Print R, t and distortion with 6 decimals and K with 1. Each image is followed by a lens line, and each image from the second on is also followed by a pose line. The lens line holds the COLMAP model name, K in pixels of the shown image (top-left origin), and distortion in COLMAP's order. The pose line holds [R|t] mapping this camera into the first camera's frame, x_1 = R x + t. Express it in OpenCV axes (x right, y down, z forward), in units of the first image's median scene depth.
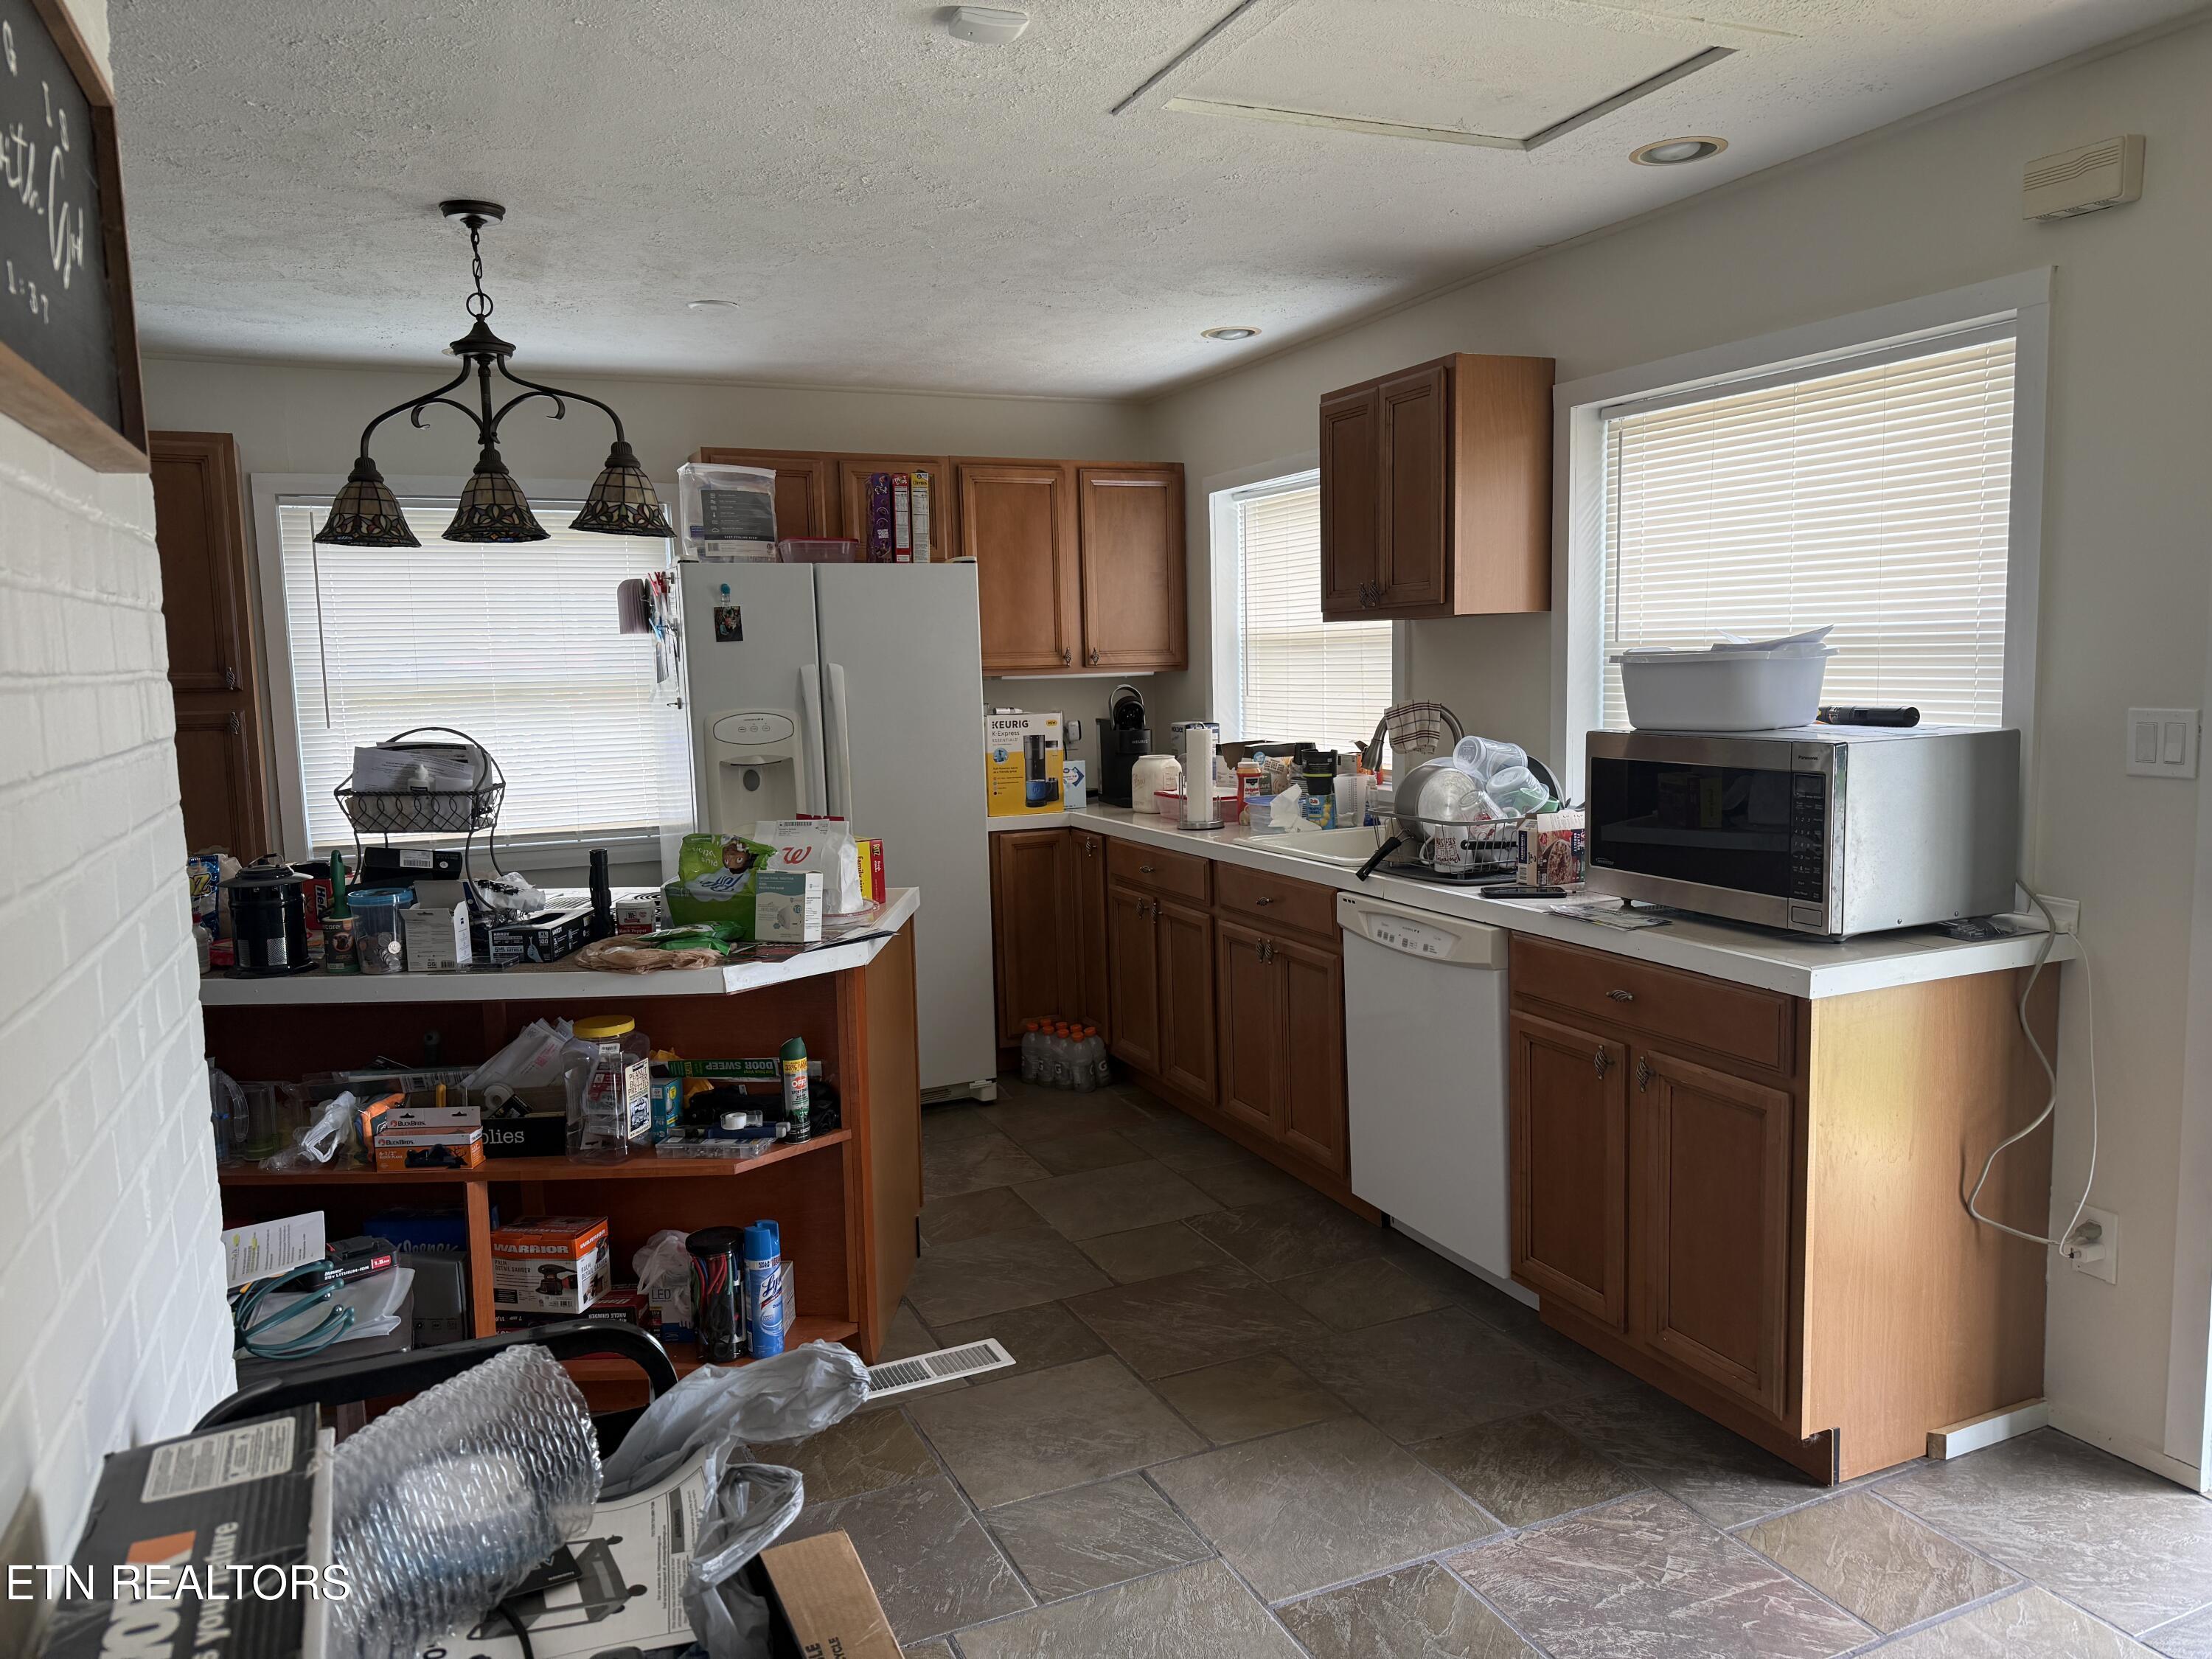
lens RADIAL K [[1552.3, 0, 1115.5], [0, 1552.3, 828.9], [0, 0, 1]] dist [0.032829, -0.007240]
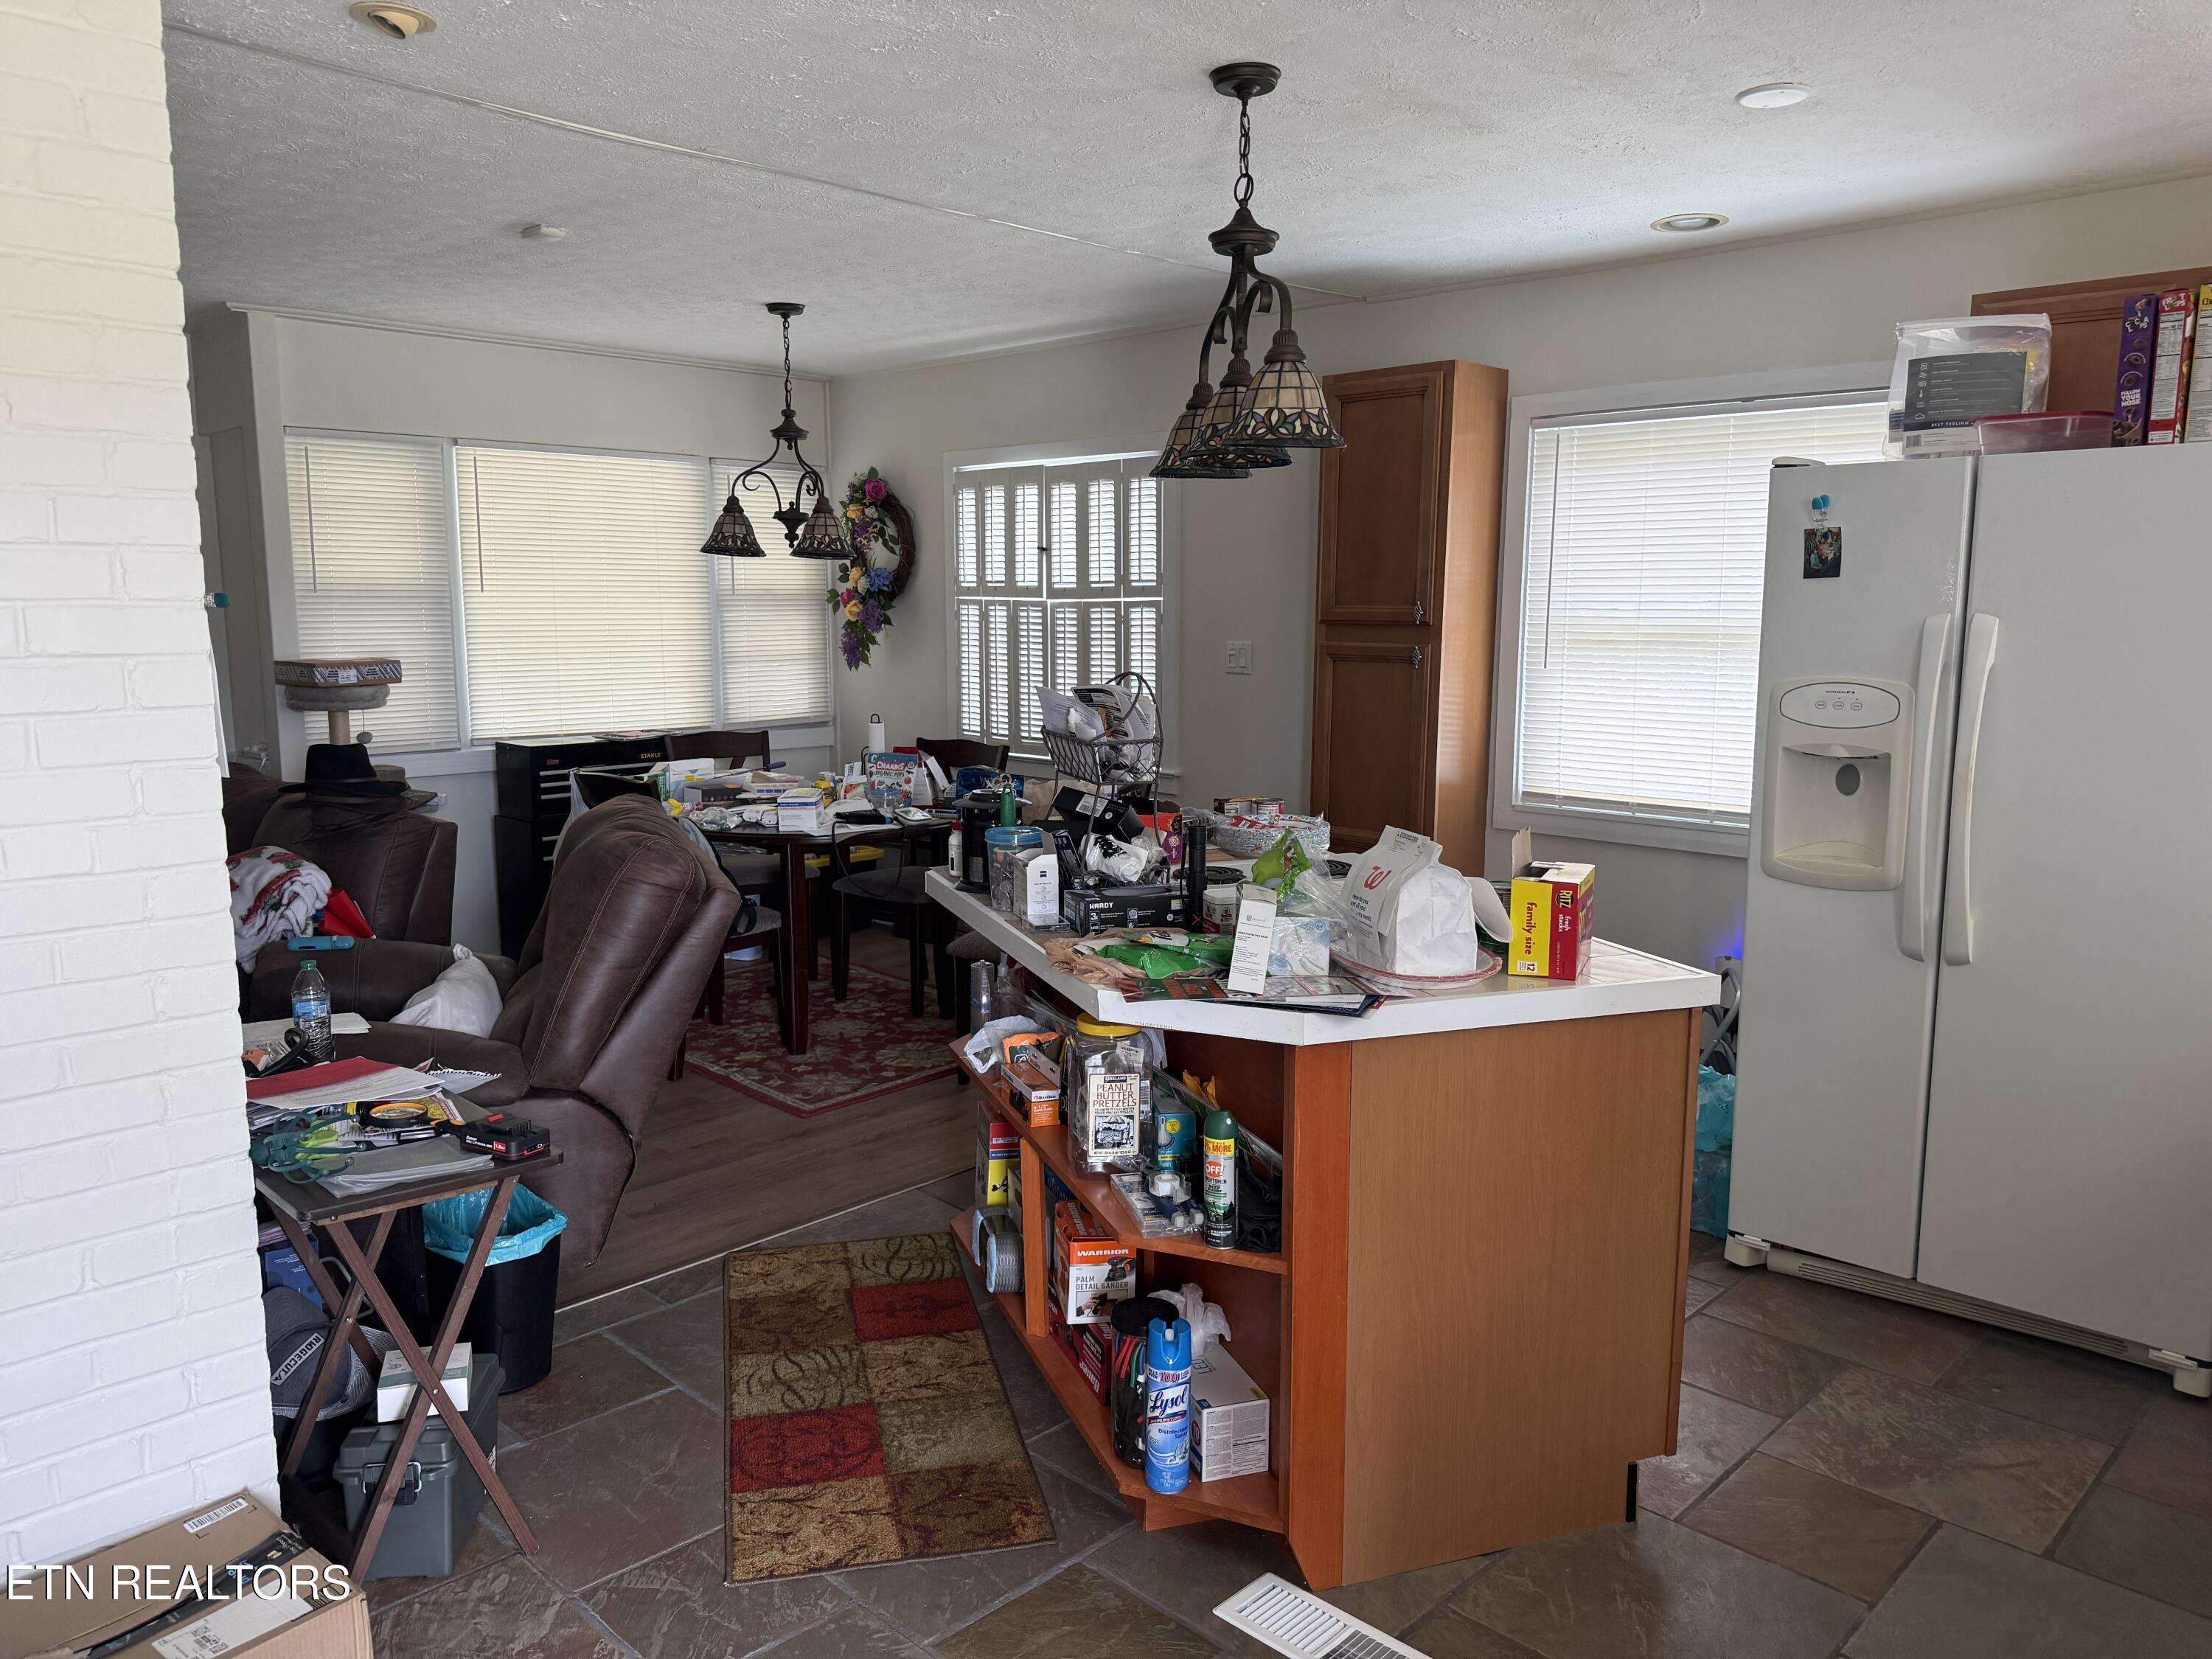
lens RADIAL K [[1552.3, 0, 1111.3], [0, 1552.3, 820.8], [0, 0, 1]] dist [0.032829, -0.007240]
pose [[0.359269, 0.161050, -0.919233, 0.302905], [-0.120983, 0.984722, 0.125239, -0.062387], [0.925359, 0.066217, 0.373264, 0.449410]]
